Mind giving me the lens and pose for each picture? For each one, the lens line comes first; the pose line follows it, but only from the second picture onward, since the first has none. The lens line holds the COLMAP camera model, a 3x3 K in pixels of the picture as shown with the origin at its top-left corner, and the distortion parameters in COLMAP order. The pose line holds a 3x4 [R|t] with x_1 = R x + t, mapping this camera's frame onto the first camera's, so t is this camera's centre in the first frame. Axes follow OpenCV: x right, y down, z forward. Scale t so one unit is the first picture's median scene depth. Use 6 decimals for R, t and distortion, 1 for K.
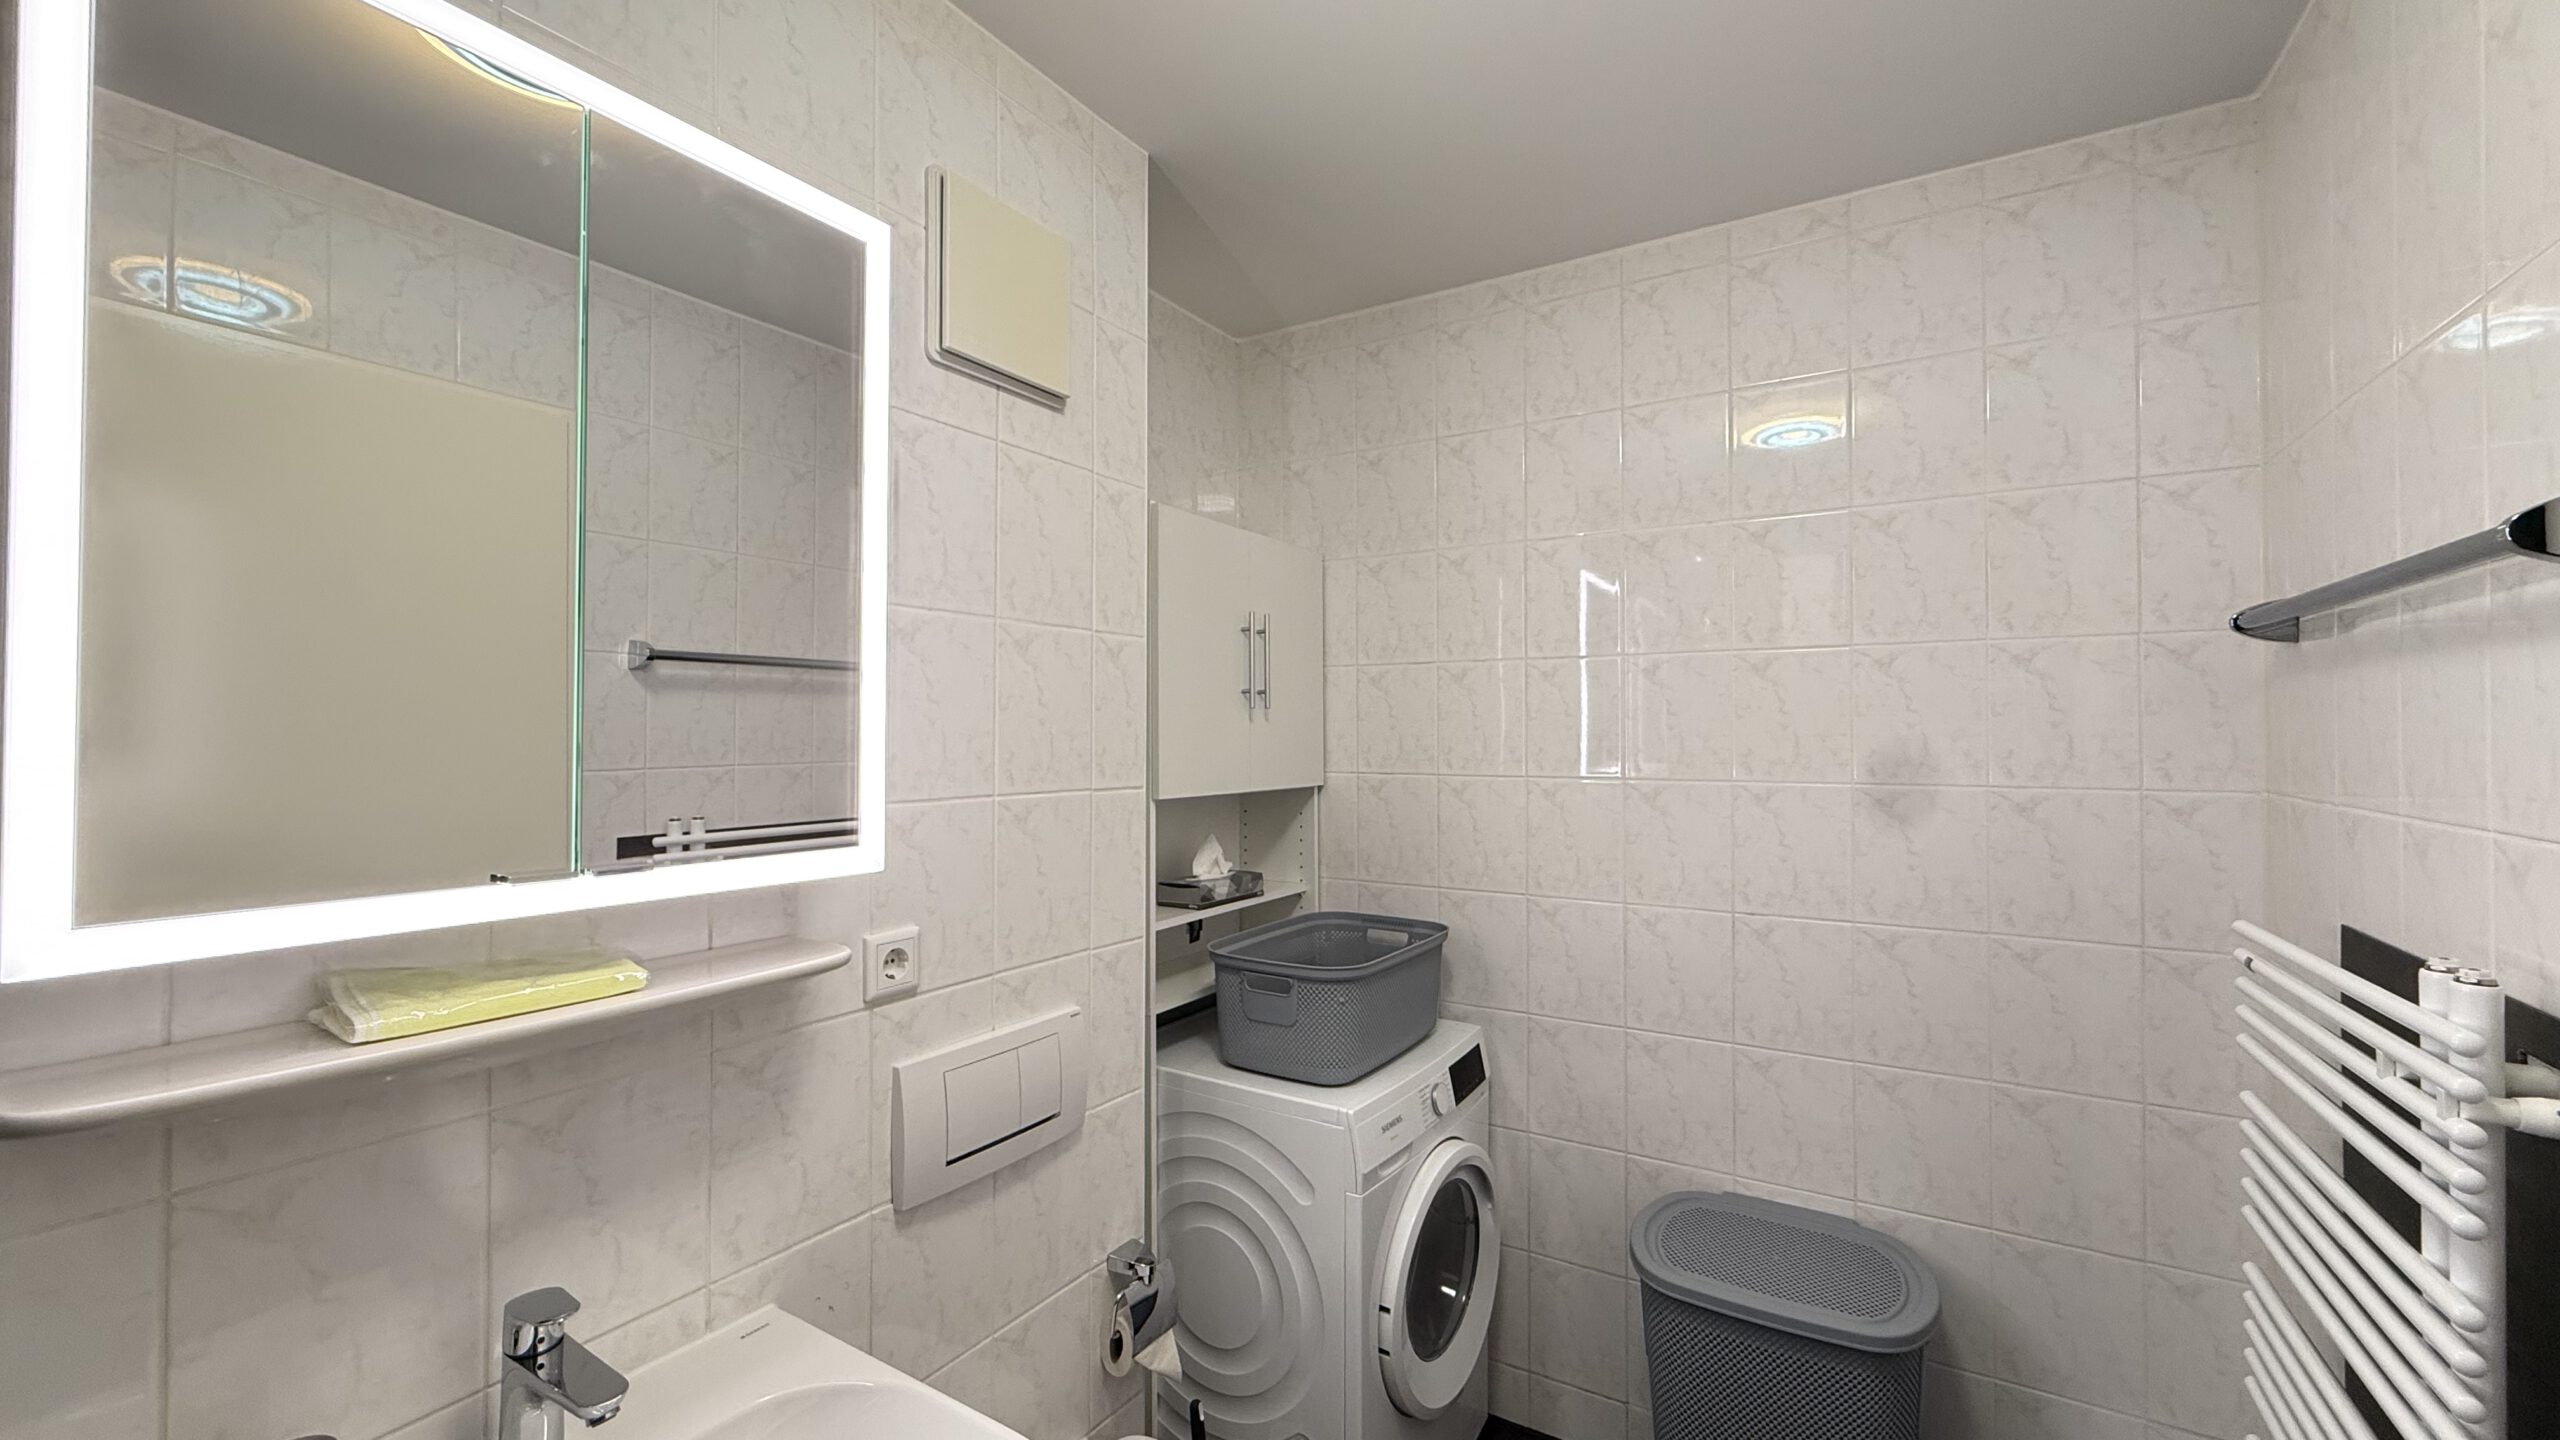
lens RADIAL K [[1027.7, 0, 1280.0], [0, 1027.7, 720.0], [0, 0, 1]] dist [-0.000080, -0.000019]
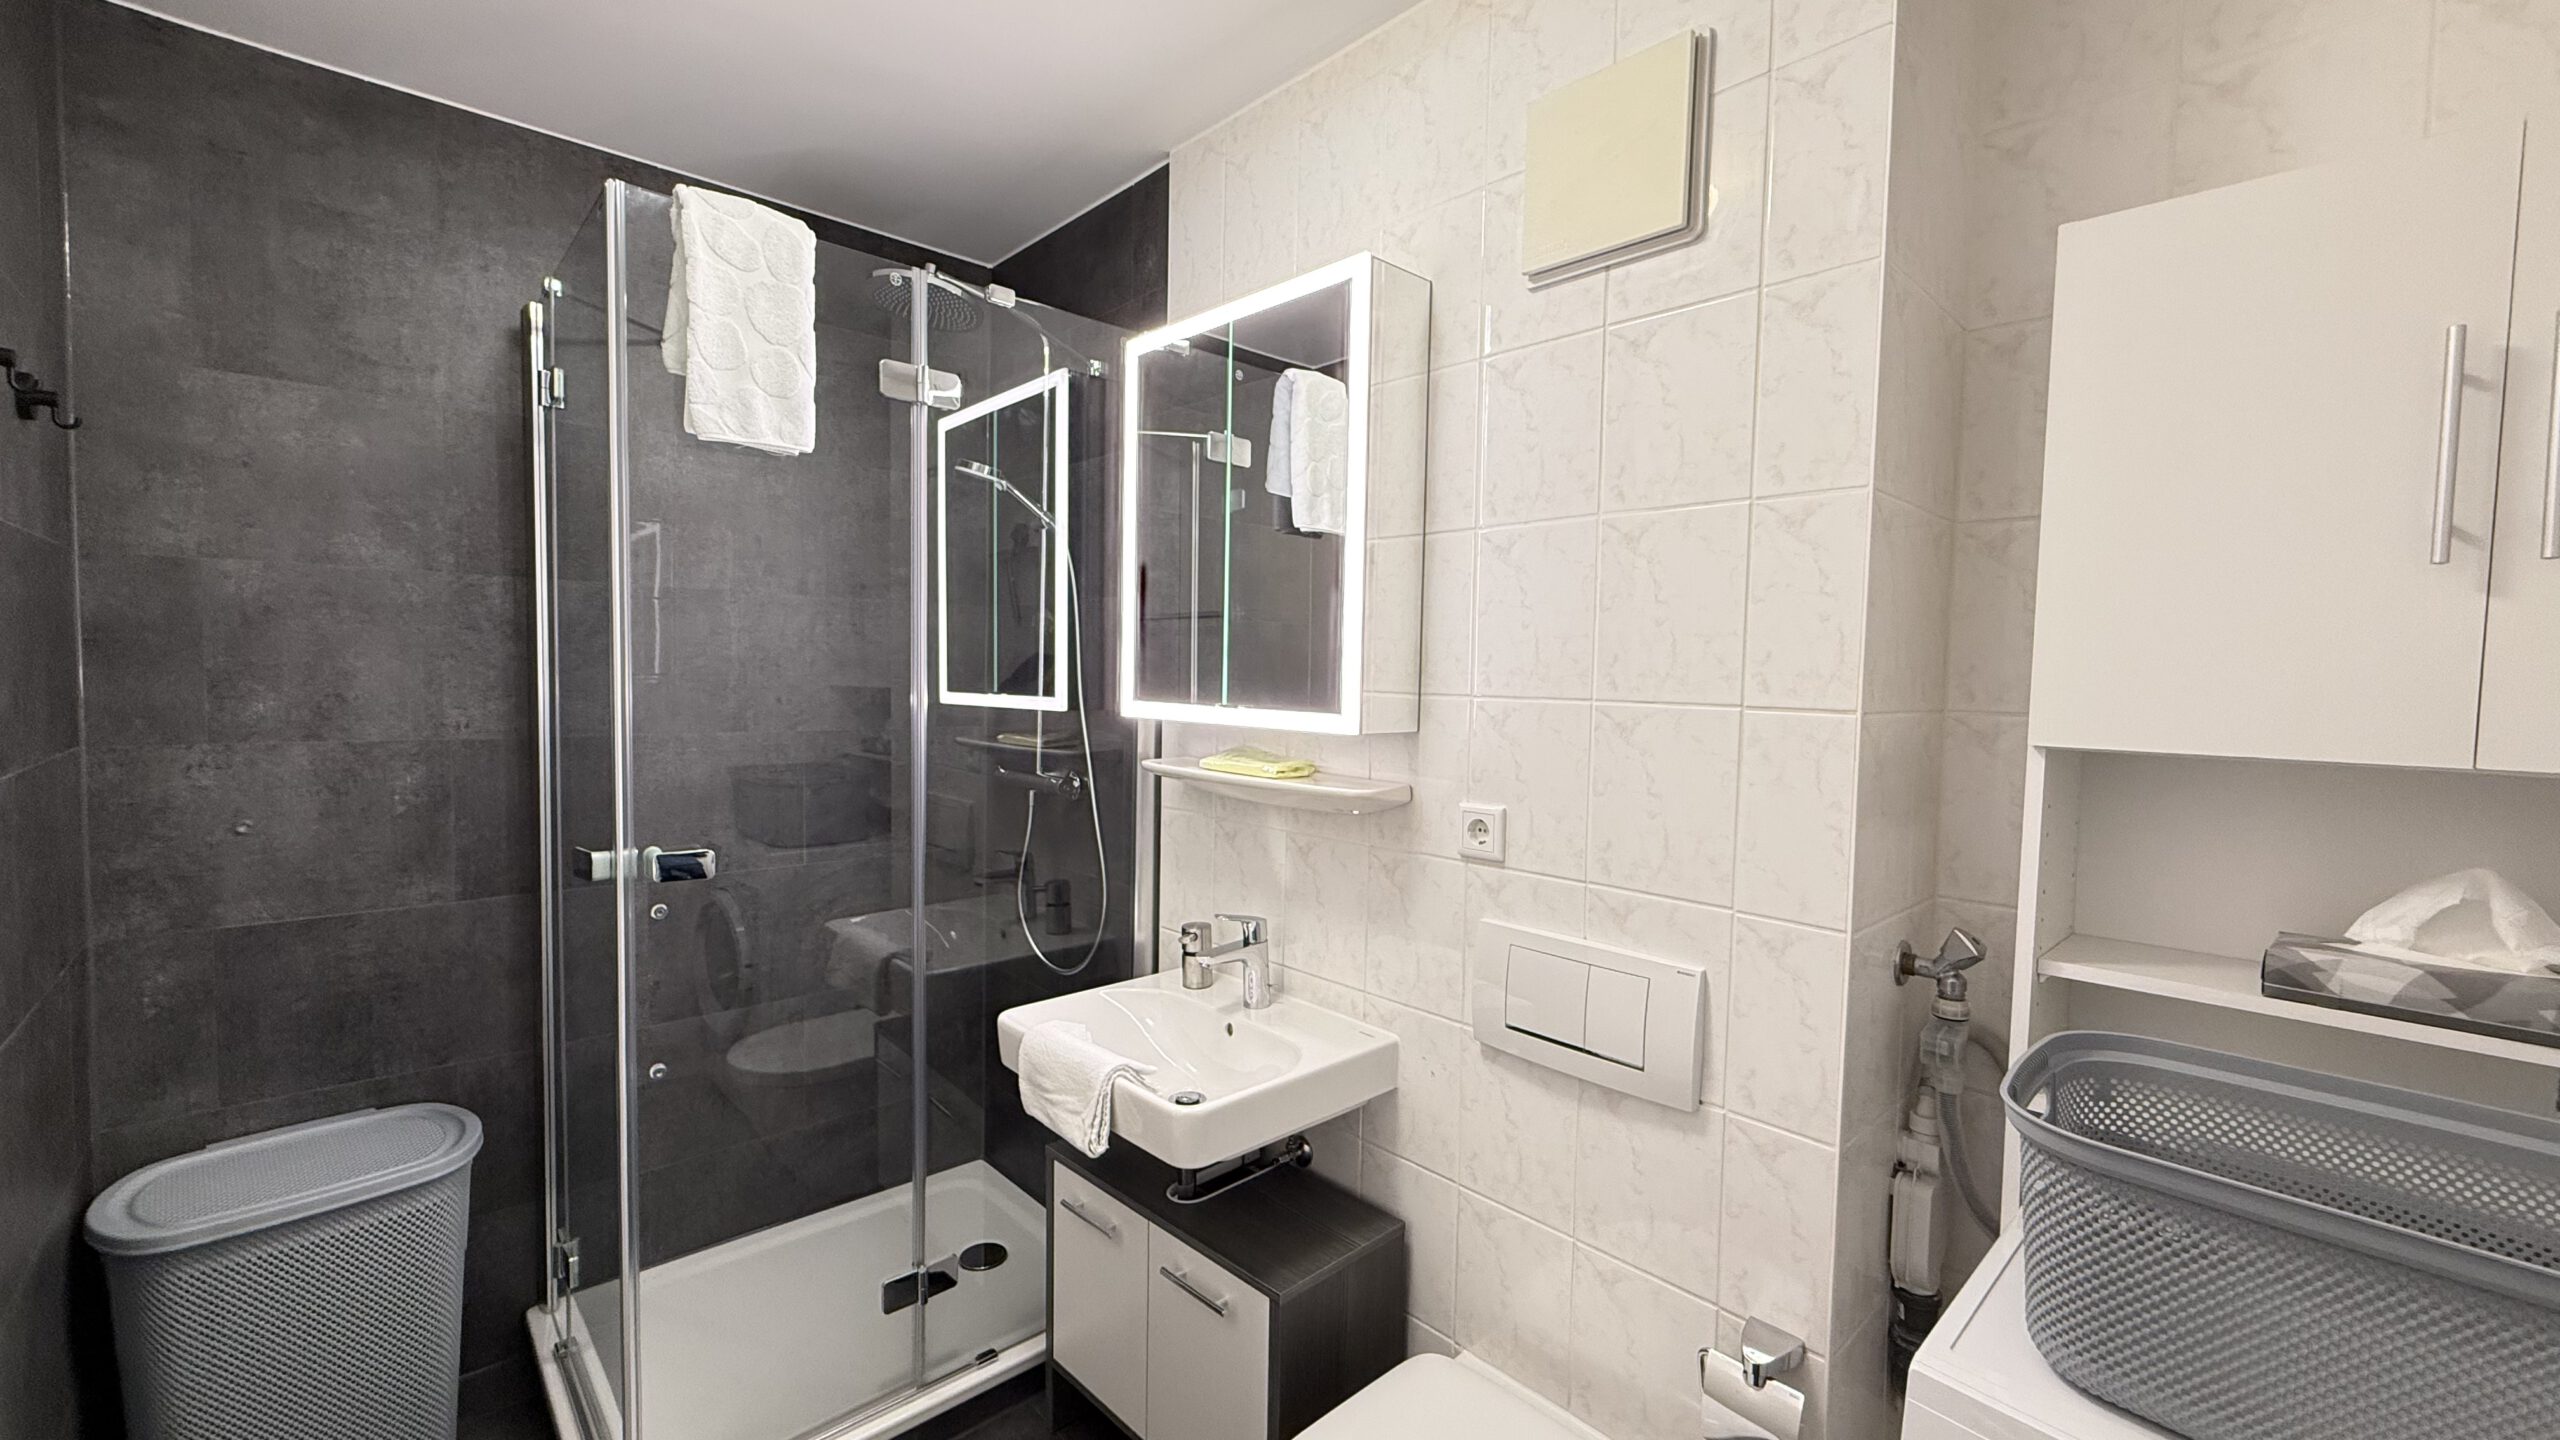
lens RADIAL K [[1027.7, 0, 1280.0], [0, 1027.7, 720.0], [0, 0, 1]] dist [-0.000080, -0.000019]
pose [[-0.272533, 0.037012, -0.961434, 0.794677], [-0.008475, 0.999129, 0.040865, 0.059806], [0.962109, 0.019285, -0.271982, 1.061346]]
